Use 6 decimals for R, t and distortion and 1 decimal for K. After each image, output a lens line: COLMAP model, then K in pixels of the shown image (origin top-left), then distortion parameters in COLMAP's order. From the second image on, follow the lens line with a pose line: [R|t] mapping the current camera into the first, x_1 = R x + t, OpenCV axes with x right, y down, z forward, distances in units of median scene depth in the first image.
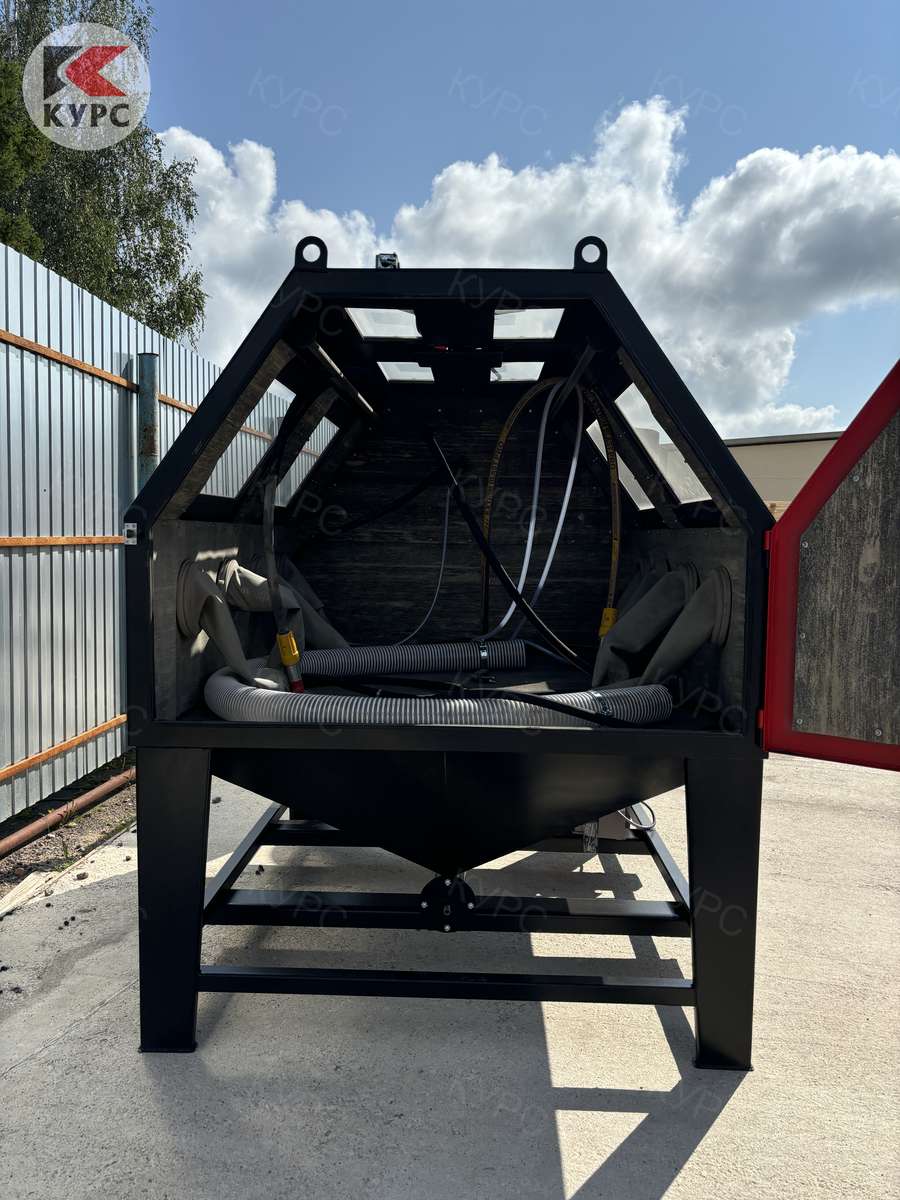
lens RADIAL K [[907.0, 0, 450.0], [0, 907.0, 600.0], [0, 0, 1]] dist [0.057402, -0.148818]
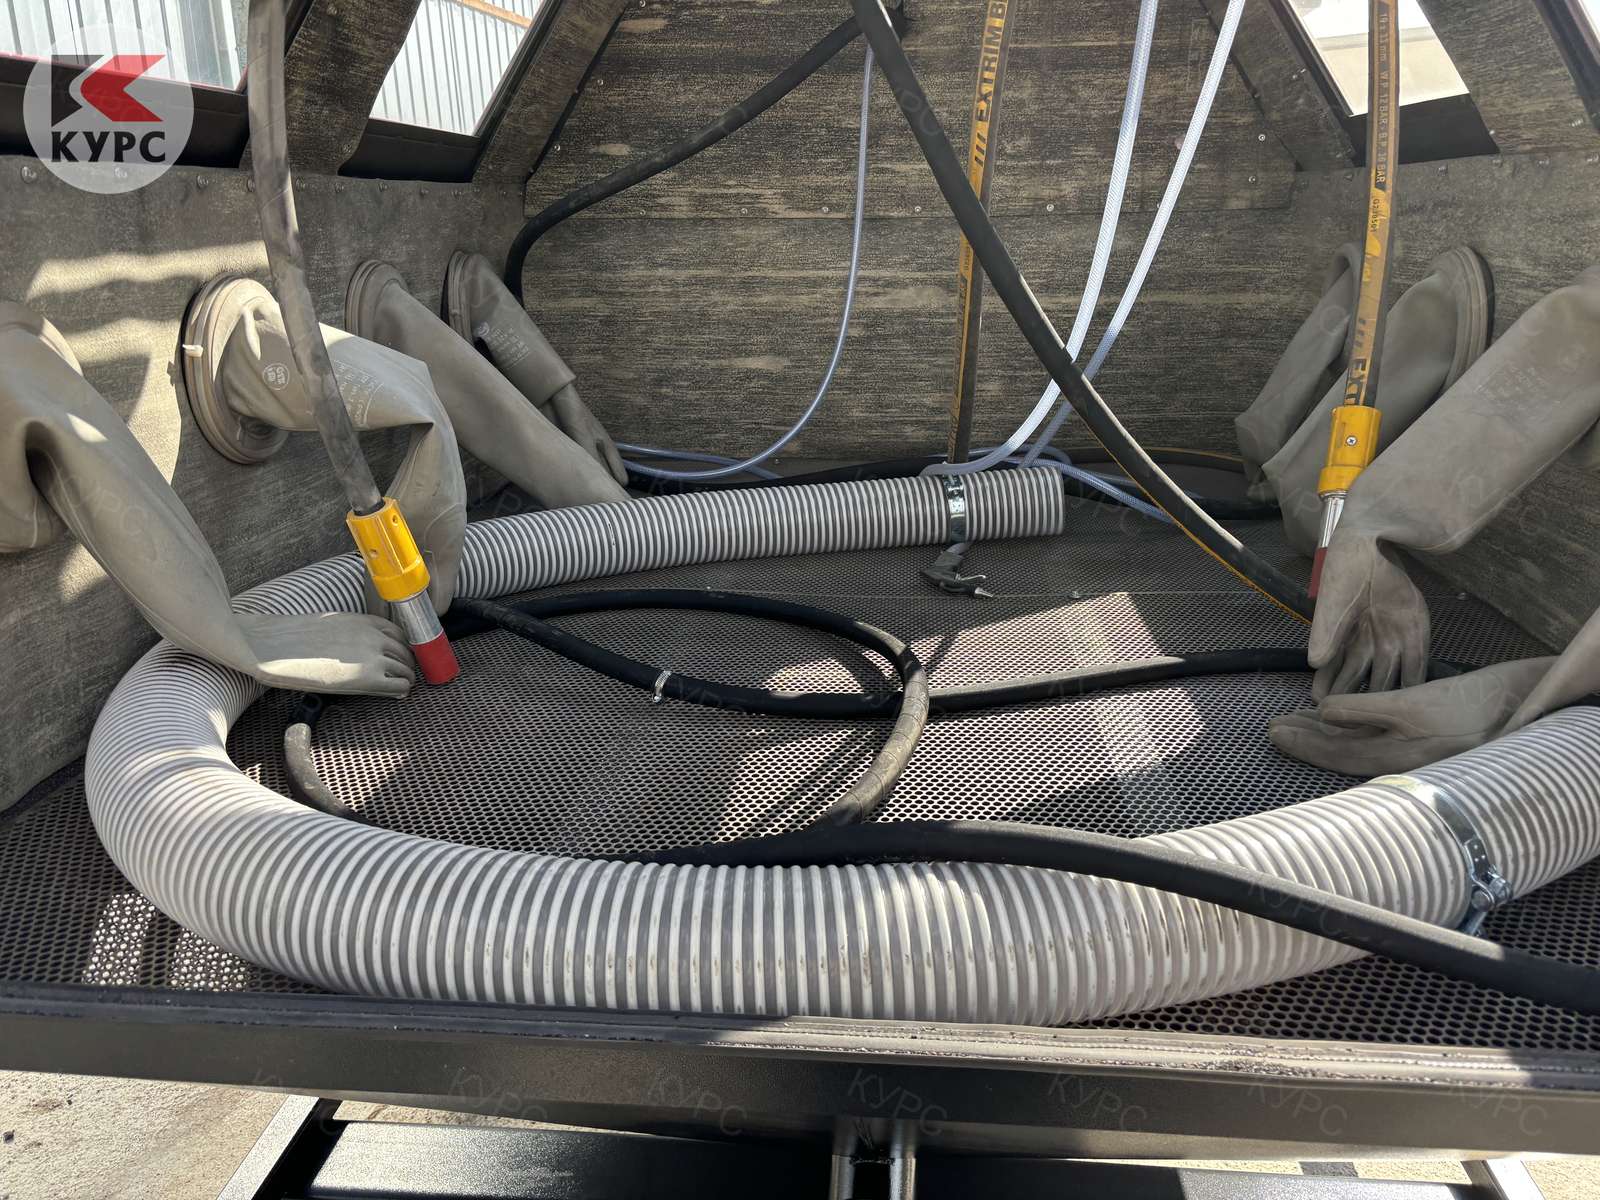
lens RADIAL K [[1209.3, 0, 800.0], [0, 1209.3, 600.0], [0, 0, 1]] dist [0.057402, -0.148818]
pose [[0.997886, -0.007959, -0.064502, 0.002147], [0.022940, 0.971724, 0.235002, -0.022058], [0.060808, -0.235985, 0.969852, 0.398595]]
